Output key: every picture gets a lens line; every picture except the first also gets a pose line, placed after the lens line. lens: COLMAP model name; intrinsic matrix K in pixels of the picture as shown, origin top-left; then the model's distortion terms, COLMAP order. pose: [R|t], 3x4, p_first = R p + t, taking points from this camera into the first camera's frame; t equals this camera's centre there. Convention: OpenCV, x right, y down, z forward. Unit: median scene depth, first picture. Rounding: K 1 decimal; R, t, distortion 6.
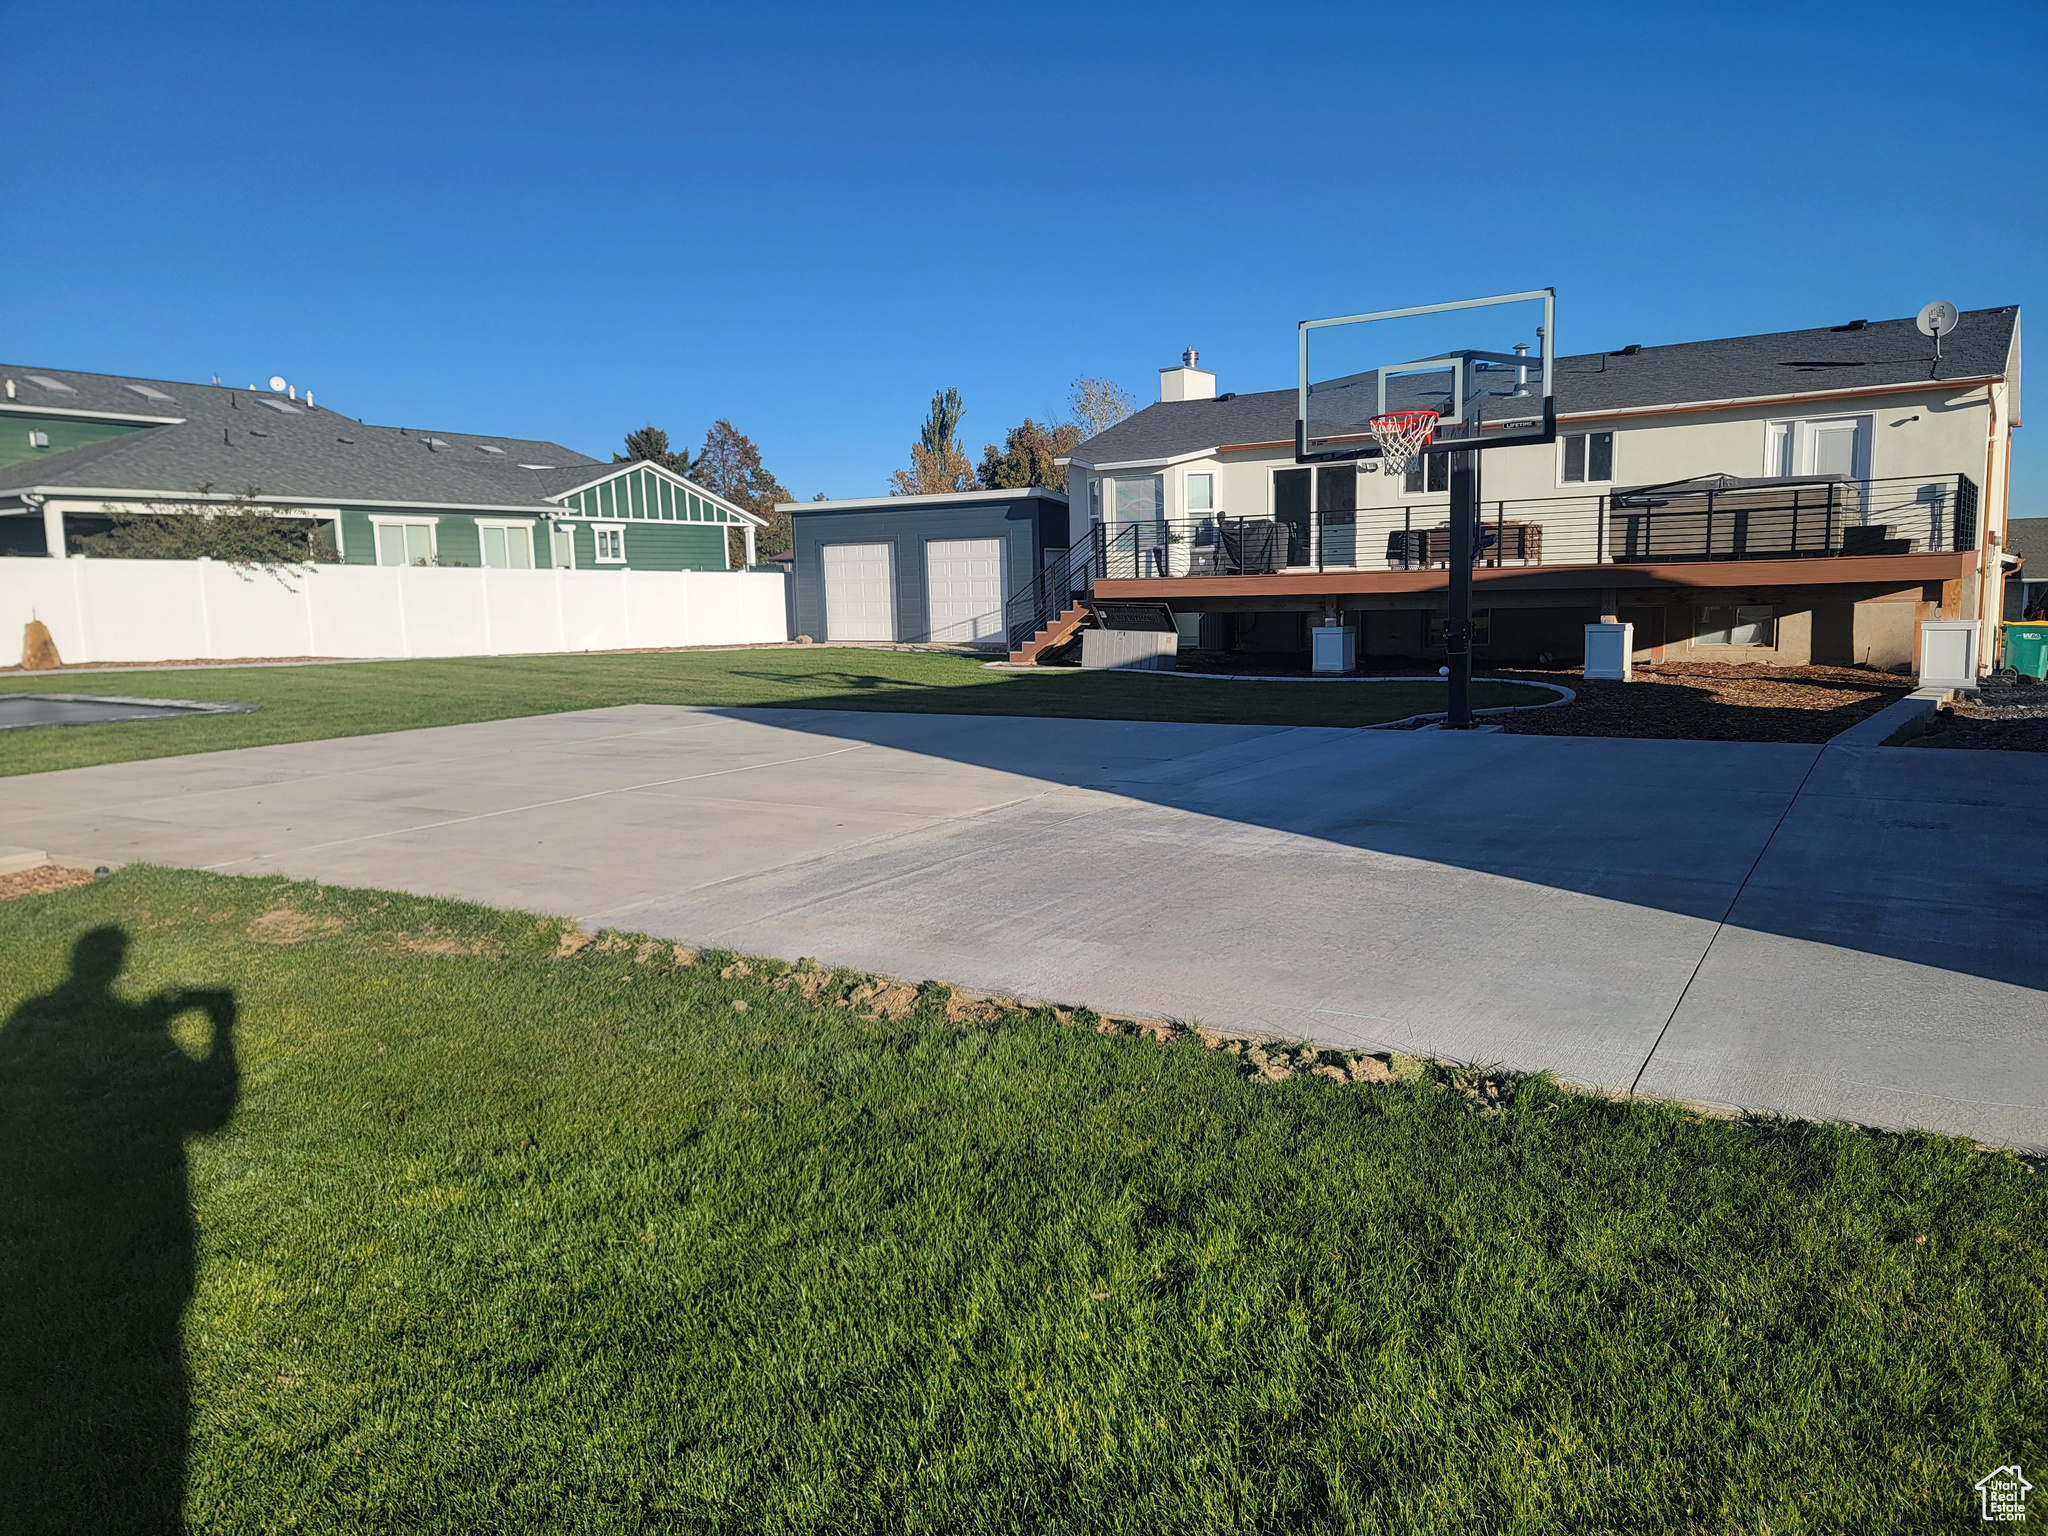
lens RADIAL K [[1430.9, 0, 1029.7], [0, 1430.9, 776.6], [0, 0, 1]] dist [0.089759, -0.076841]
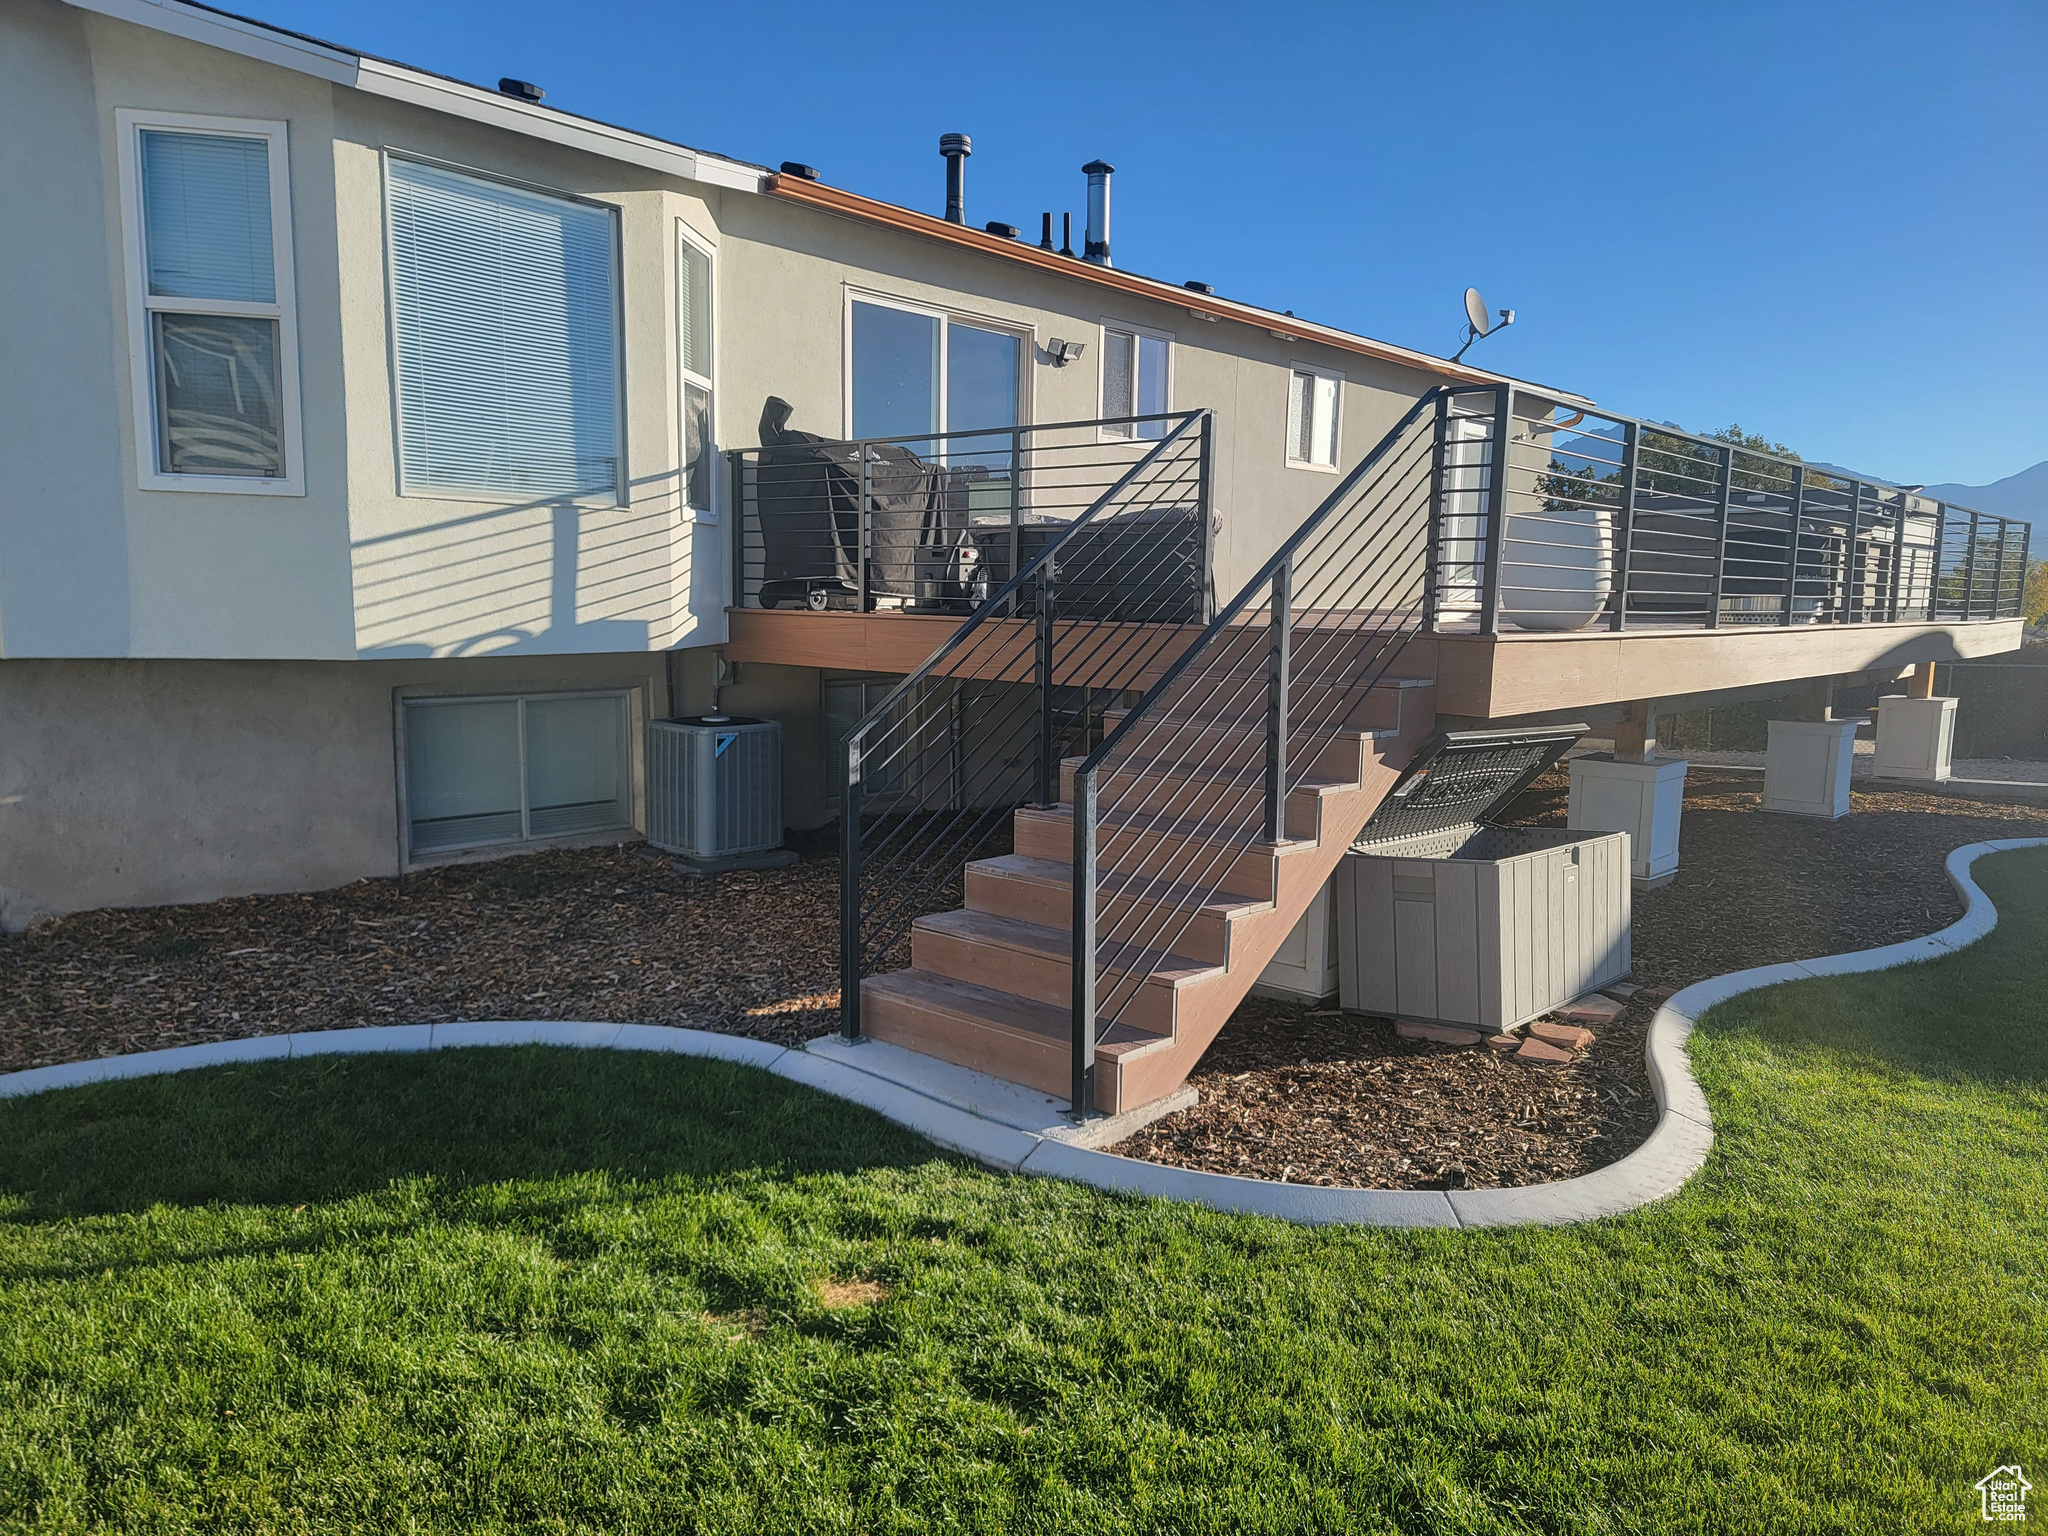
lens RADIAL K [[1430.9, 0, 1029.7], [0, 1430.9, 776.6], [0, 0, 1]] dist [0.089759, -0.076841]
pose [[0.127026, -0.099482, 0.986898, -0.143615], [0.116740, 0.989542, 0.084722, -0.107977], [-0.985006, 0.104449, 0.137311, 0.786442]]
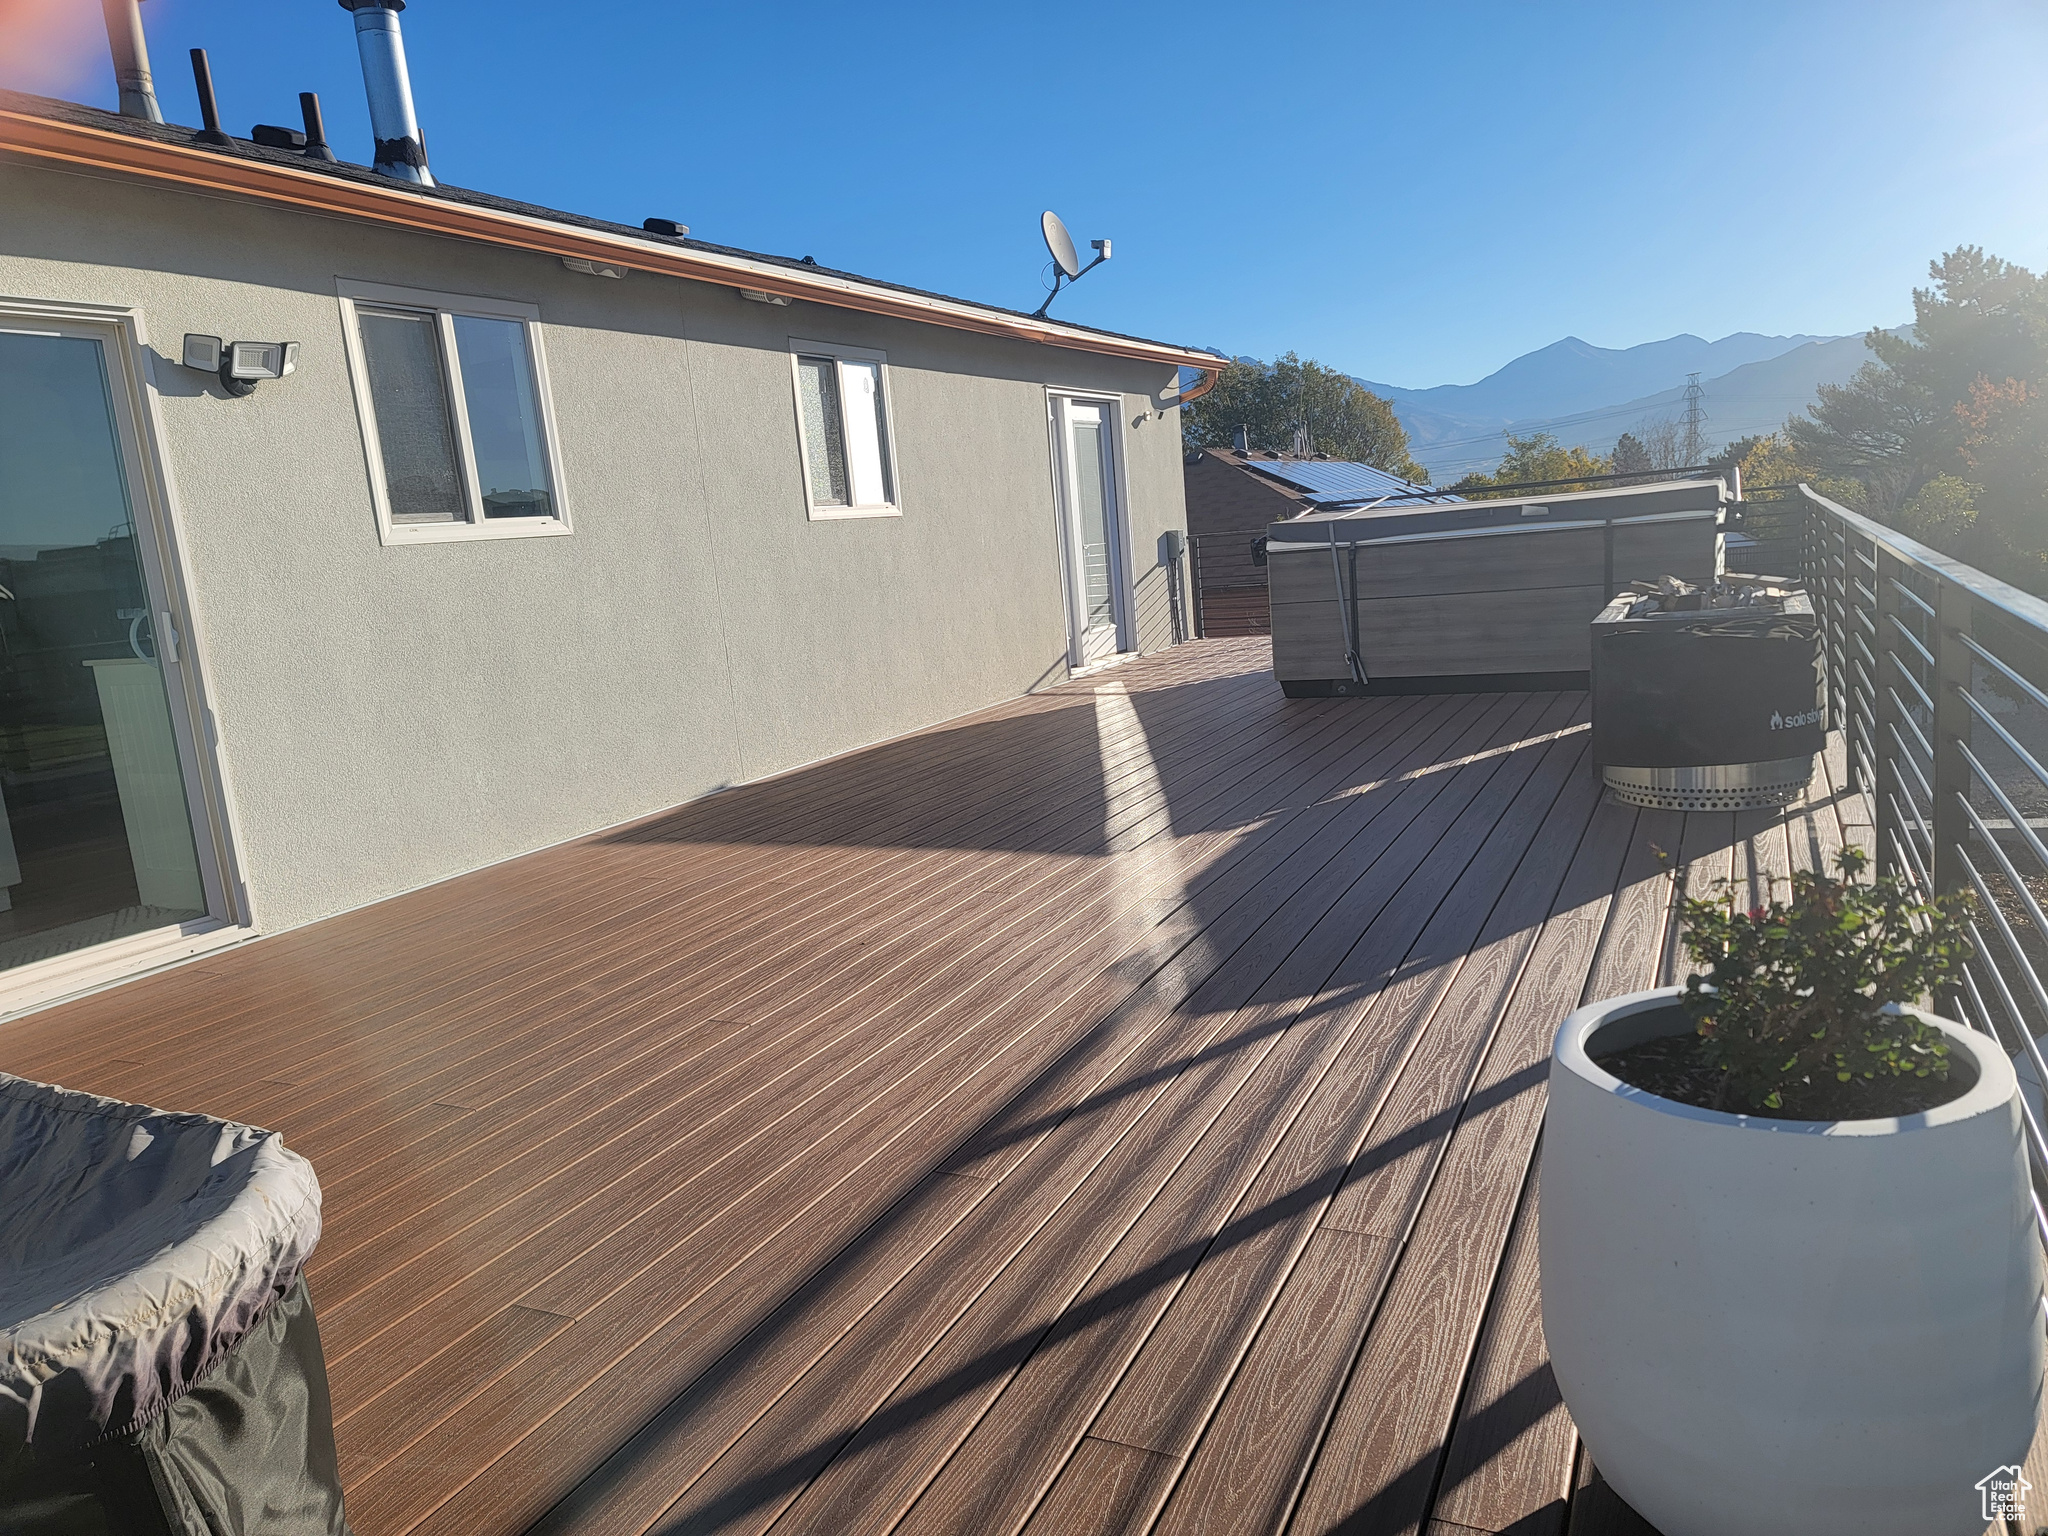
lens RADIAL K [[1430.9, 0, 1029.7], [0, 1430.9, 776.6], [0, 0, 1]] dist [0.089759, -0.076841]
pose [[-0.140548, -0.128109, 0.981751, 0.028506], [0.229103, 0.960472, 0.158131, -0.139779], [-0.963202, 0.247147, -0.105642, 0.762766]]
